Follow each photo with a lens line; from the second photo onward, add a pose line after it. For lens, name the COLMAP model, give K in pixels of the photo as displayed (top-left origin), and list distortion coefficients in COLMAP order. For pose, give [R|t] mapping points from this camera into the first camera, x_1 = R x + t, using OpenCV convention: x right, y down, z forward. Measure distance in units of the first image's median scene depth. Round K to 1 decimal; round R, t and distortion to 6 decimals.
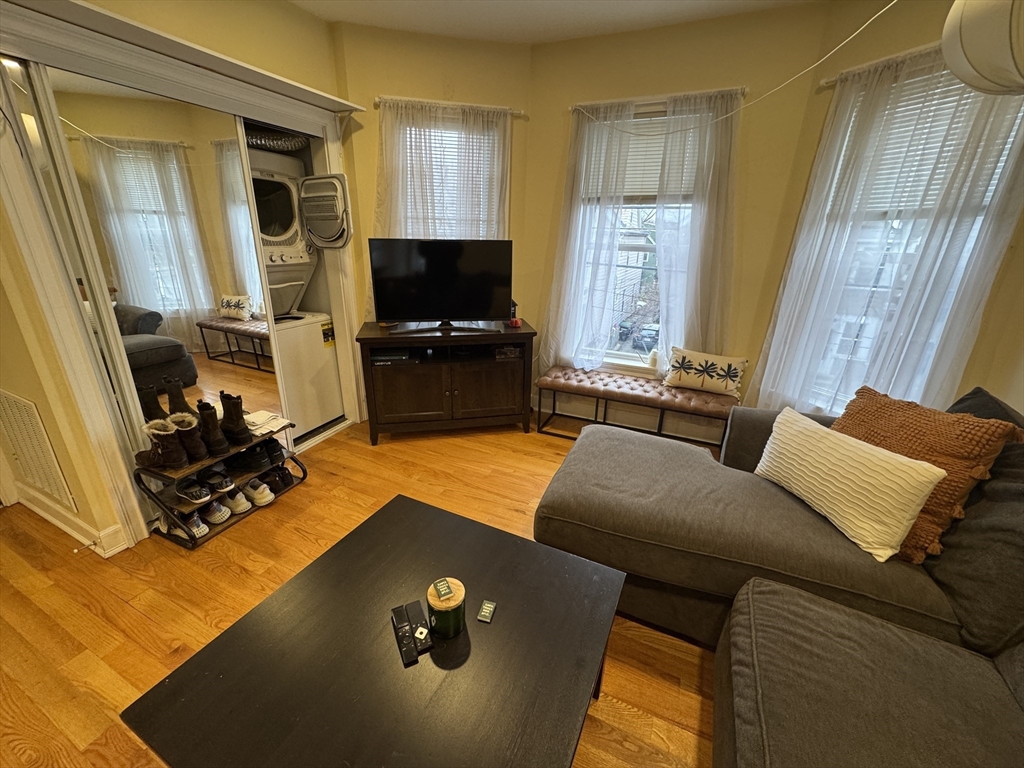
lens RADIAL K [[410.2, 0, 512.2], [0, 410.2, 384.5], [0, 0, 1]] dist [-0.003267, 0.000178]
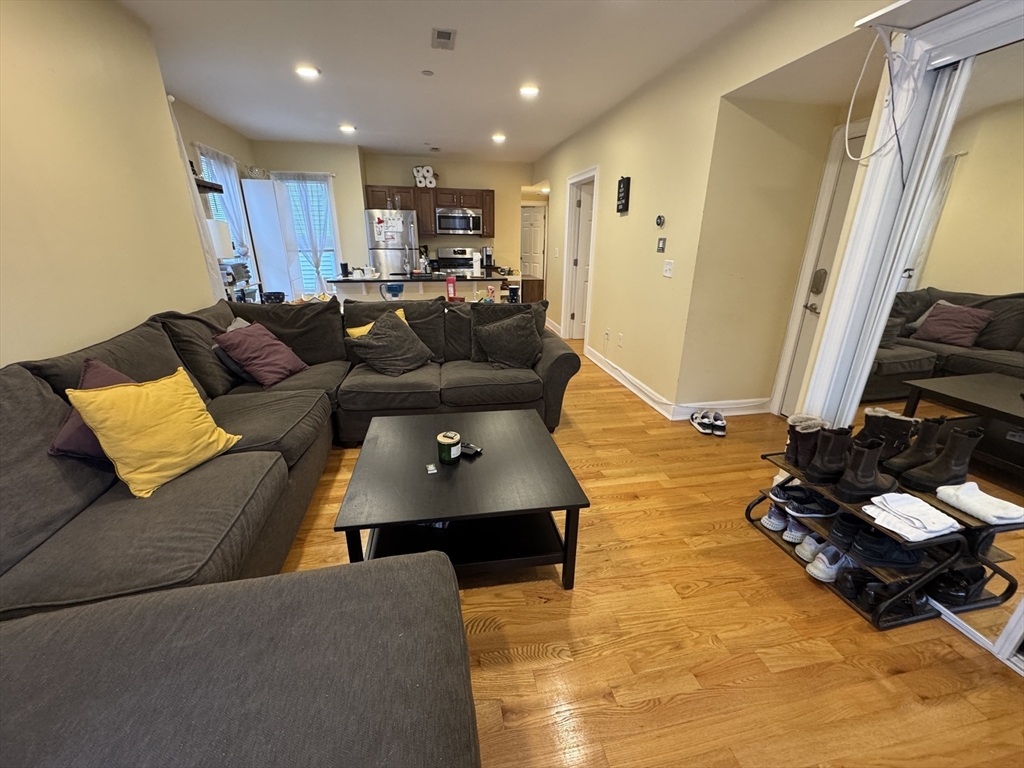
lens RADIAL K [[410.2, 0, 510.8], [0, 410.2, 382.6], [0, 0, 1]] dist [-0.003267, 0.000178]
pose [[-0.817387, 0.158255, -0.553926, 0.204887], [-0.226570, 0.795734, 0.561671, -0.257278], [0.529665, 0.584605, -0.614567, 0.798637]]
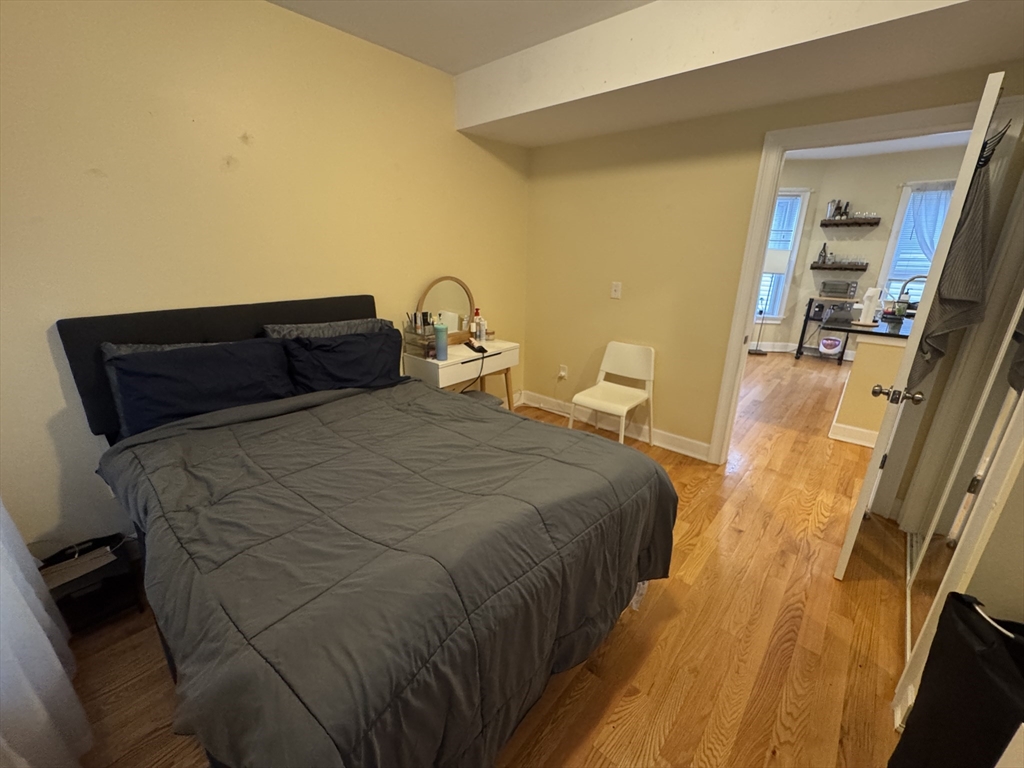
lens RADIAL K [[410.2, 0, 513.5], [0, 410.2, 384.5], [0, 0, 1]] dist [-0.003267, 0.000178]
pose [[0.296807, -0.324172, 0.898231, -2.290978], [0.324289, 0.918935, 0.224487, 0.004878], [-0.898188, 0.224657, 0.377872, -0.219774]]
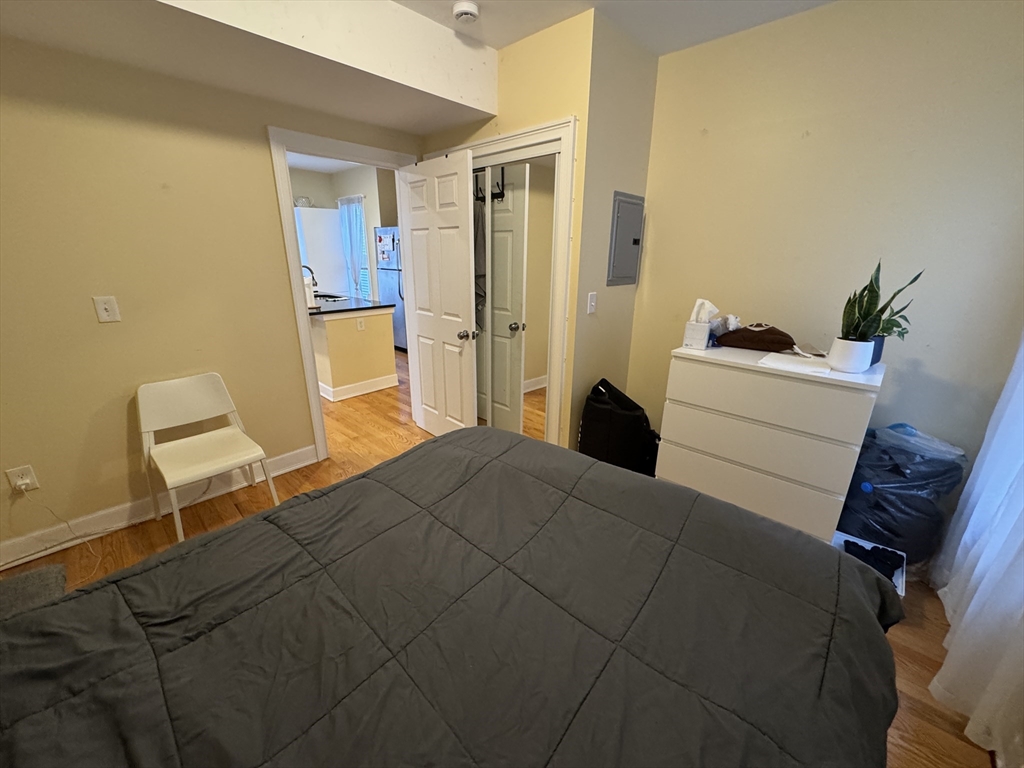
lens RADIAL K [[410.2, 0, 510.8], [0, 410.2, 384.7], [0, 0, 1]] dist [-0.003267, 0.000178]
pose [[-0.944816, -0.138379, 0.296940, -1.984899], [0.074295, 0.792283, 0.605613, -0.172073], [-0.319065, 0.594255, -0.738281, 0.302049]]
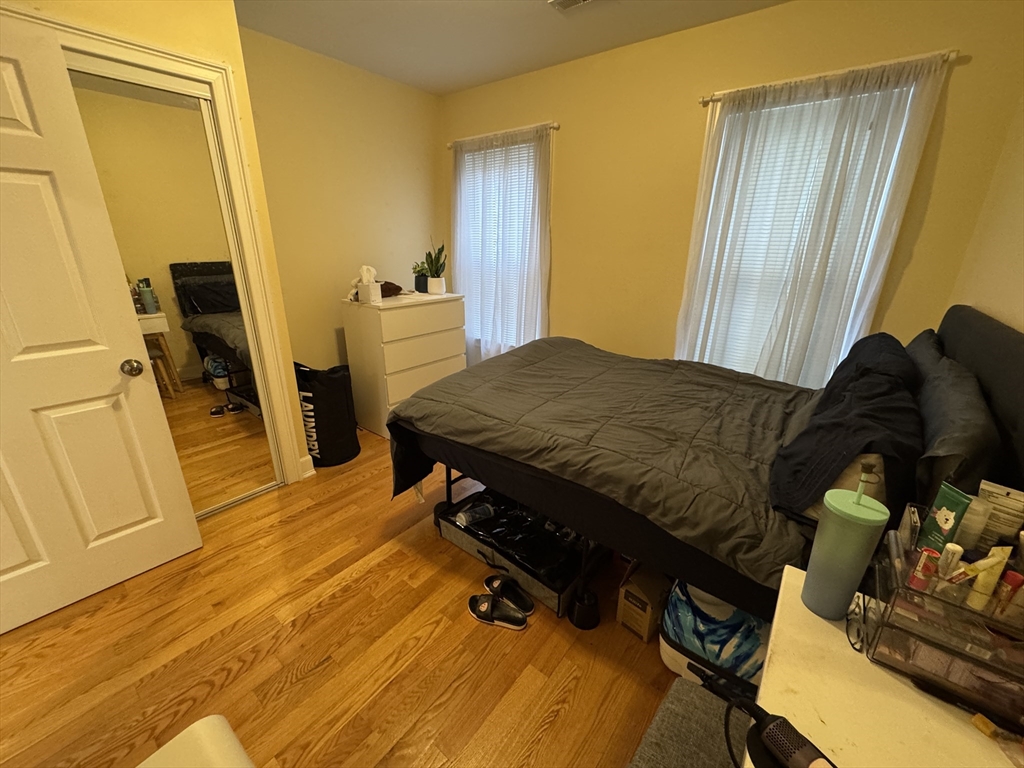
lens RADIAL K [[410.2, 0, 509.3], [0, 410.2, 383.0], [0, 0, 1]] dist [-0.003267, 0.000178]
pose [[-0.239822, 0.288387, -0.926994, -1.104410], [-0.350729, 0.864632, 0.359723, -0.042019], [0.905248, 0.411394, -0.106212, 0.071357]]
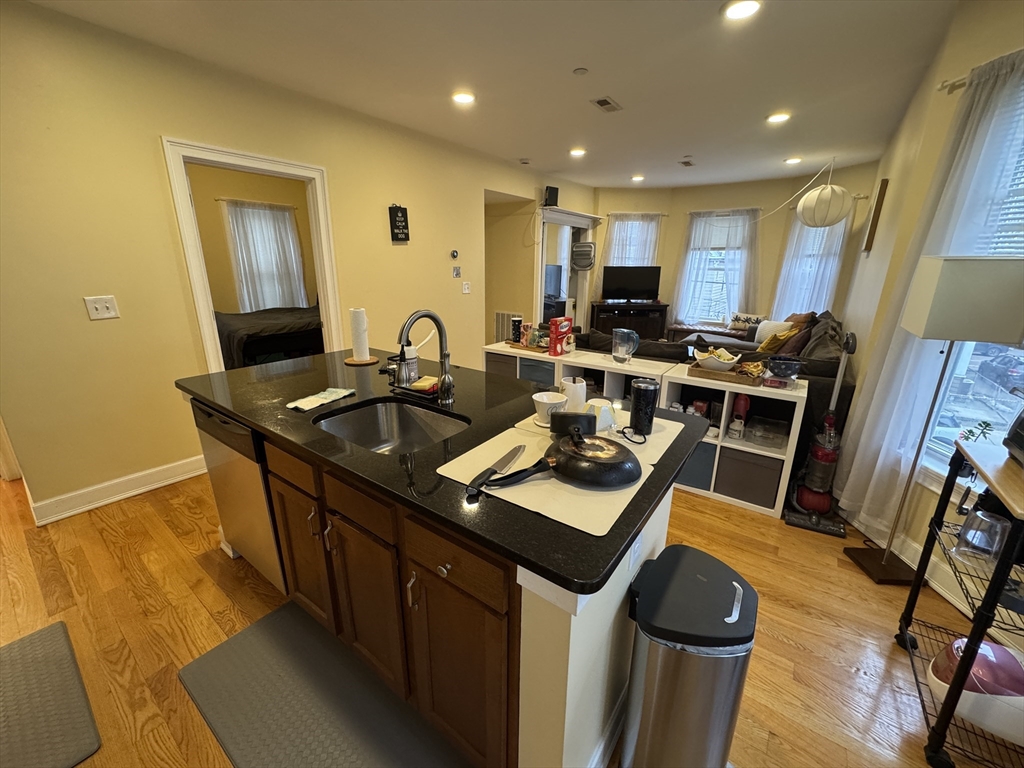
lens RADIAL K [[410.2, 0, 511.8], [0, 410.2, 384.2], [0, 0, 1]] dist [-0.003267, 0.000178]
pose [[0.976876, 0.049181, -0.208074, -0.321219], [-0.062126, 0.996488, -0.056138, 0.534055], [0.204583, 0.067767, 0.976501, -1.500603]]
